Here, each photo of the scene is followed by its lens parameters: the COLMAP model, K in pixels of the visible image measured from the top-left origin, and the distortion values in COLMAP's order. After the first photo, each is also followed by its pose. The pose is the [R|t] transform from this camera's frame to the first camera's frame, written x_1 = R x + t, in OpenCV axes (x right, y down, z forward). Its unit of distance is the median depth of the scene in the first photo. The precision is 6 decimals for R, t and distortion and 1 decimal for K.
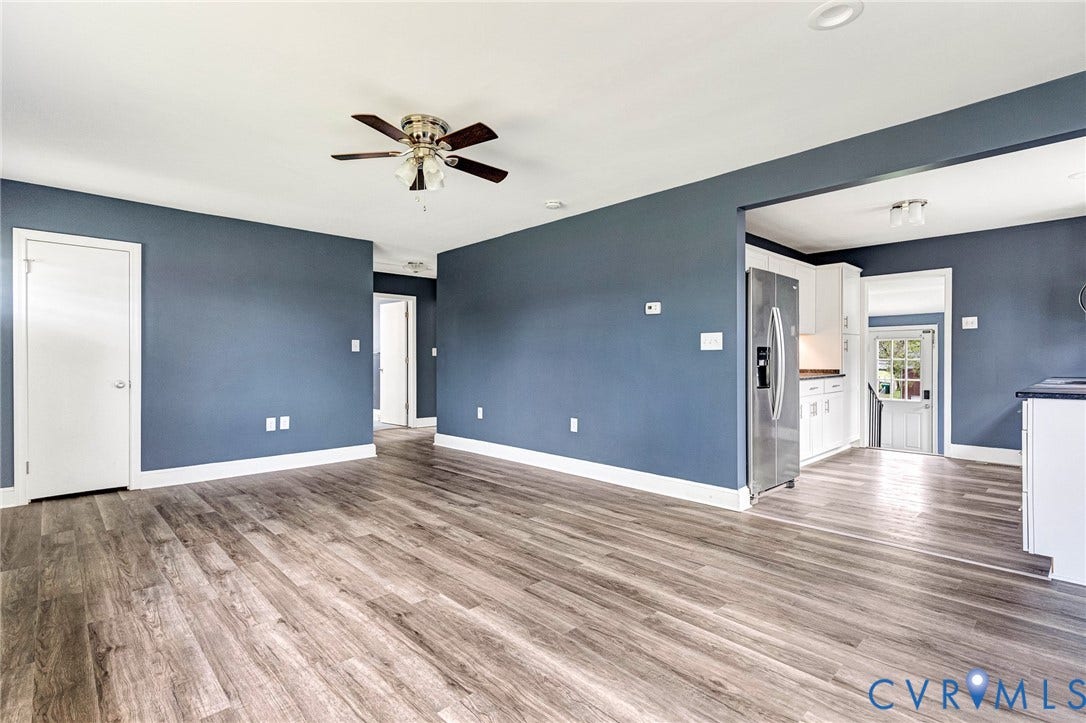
lens RADIAL K [[508.5, 0, 539.2], [0, 508.5, 361.3], [0, 0, 1]] dist [0.004865, 0.000369]
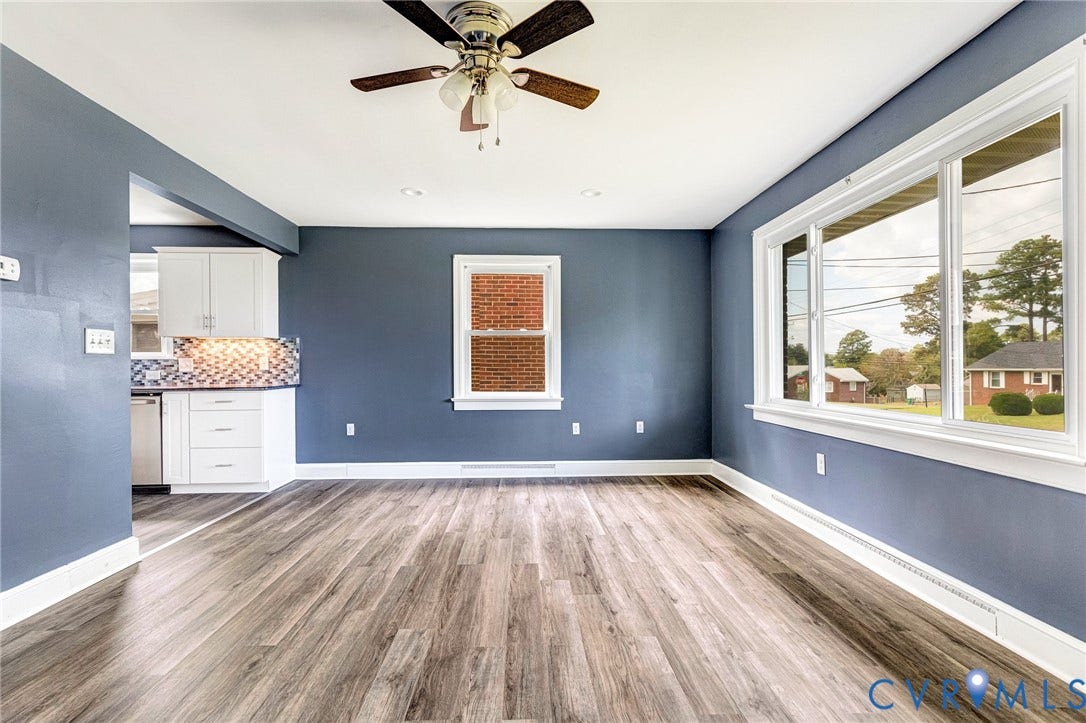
lens RADIAL K [[512.3, 0, 538.4], [0, 512.3, 363.4], [0, 0, 1]] dist [0.012395, -0.000637]
pose [[-0.746801, 0.009363, 0.664981, -0.720518], [0.007450, 0.999956, -0.005713, -0.001508], [-0.665005, 0.000688, -0.746838, 1.416230]]
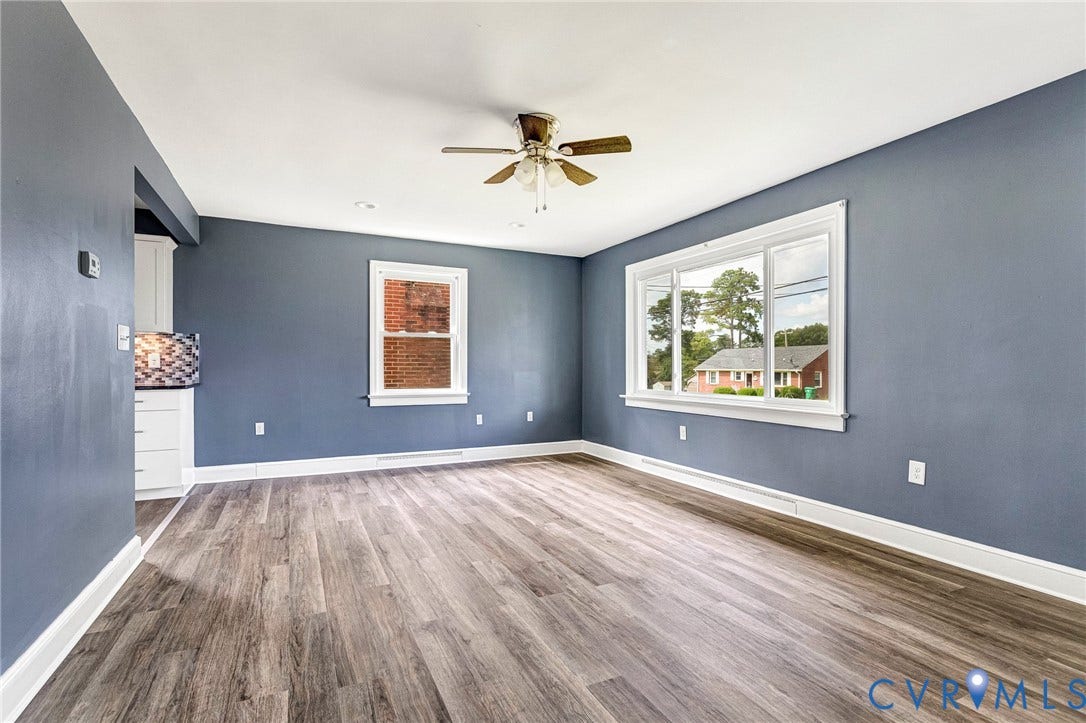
lens RADIAL K [[523.5, 0, 536.7], [0, 523.5, 361.3], [0, 0, 1]] dist [0.011466, -0.000207]
pose [[-0.950212, 0.003724, 0.311581, -0.521069], [0.001686, 0.999975, -0.006811, -0.002764], [-0.311599, -0.005946, -0.950195, 1.889138]]
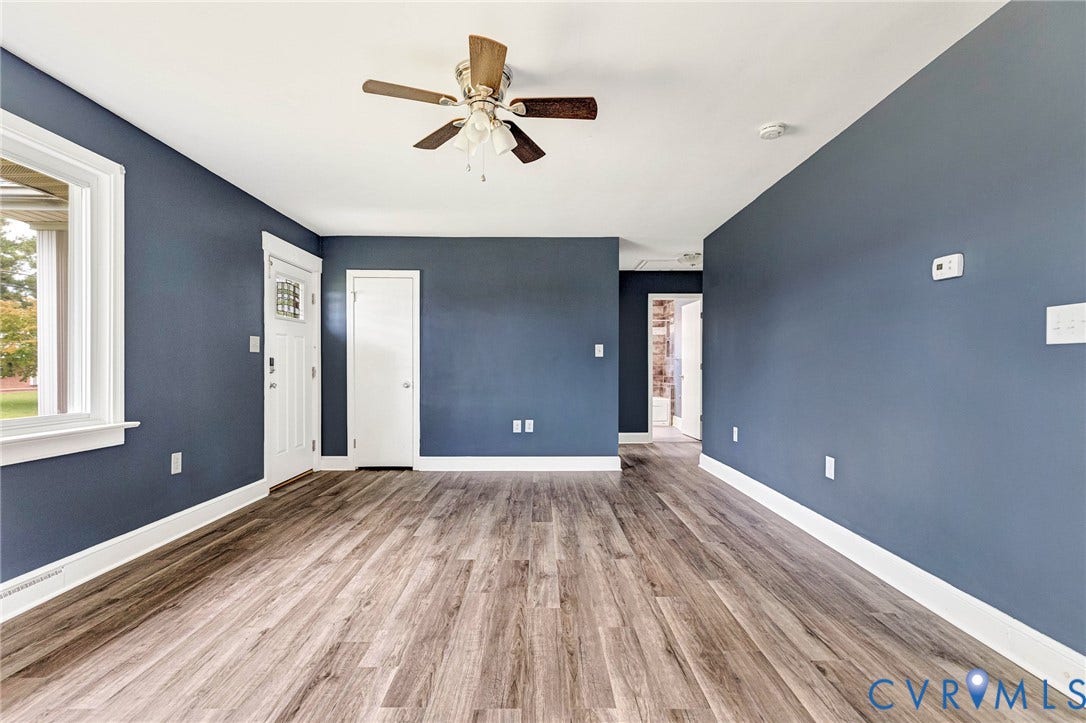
lens RADIAL K [[504.4, 0, 542.3], [0, 504.4, 371.4], [0, 0, 1]] dist [0.010306, -0.000809]
pose [[0.730545, 0.008906, -0.682807, 0.379328], [-0.003596, 0.999951, 0.009196, -0.000883], [0.682855, -0.004263, 0.730541, 0.456491]]
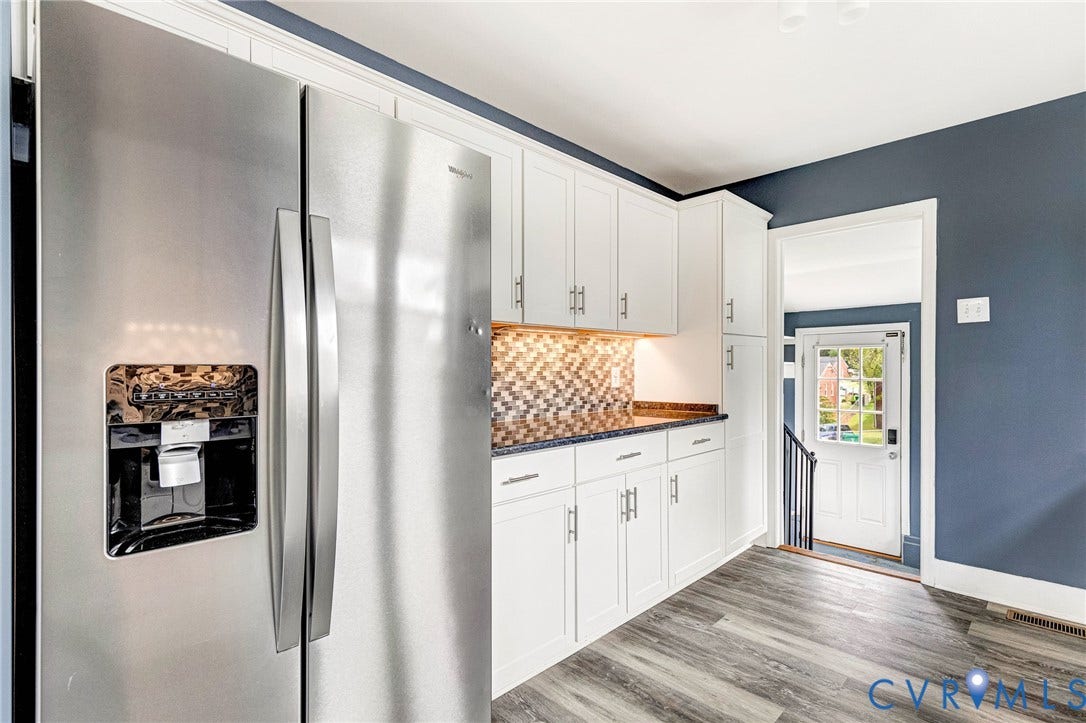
lens RADIAL K [[530.8, 0, 538.2], [0, 530.8, 370.1], [0, 0, 1]] dist [0.013223, -0.000821]
pose [[0.998565, 0.001592, 0.053538, 0.761407], [-0.001487, 0.999997, -0.002016, -0.033231], [-0.053541, 0.001934, 0.998564, 0.967597]]
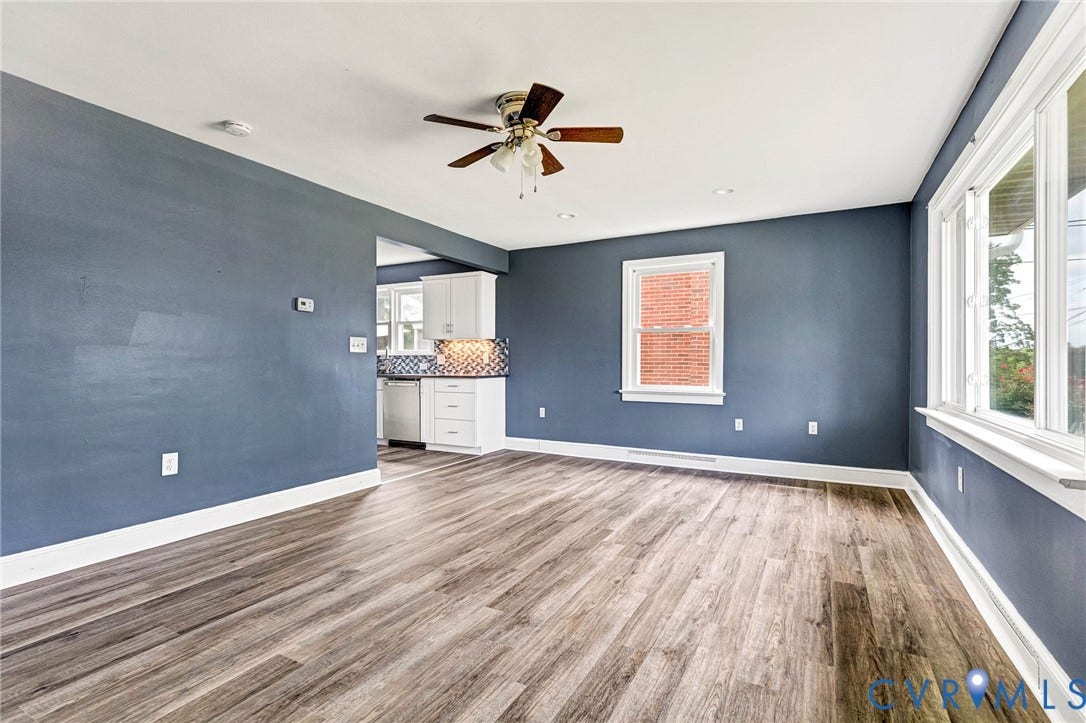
lens RADIAL K [[512.3, 0, 538.4], [0, 512.3, 363.4], [0, 0, 1]] dist [0.012395, -0.000637]
pose [[-0.296418, -0.001370, 0.955057, -1.084329], [0.002190, 0.999995, 0.002114, -0.000403], [-0.955056, 0.002718, -0.296413, 1.198788]]
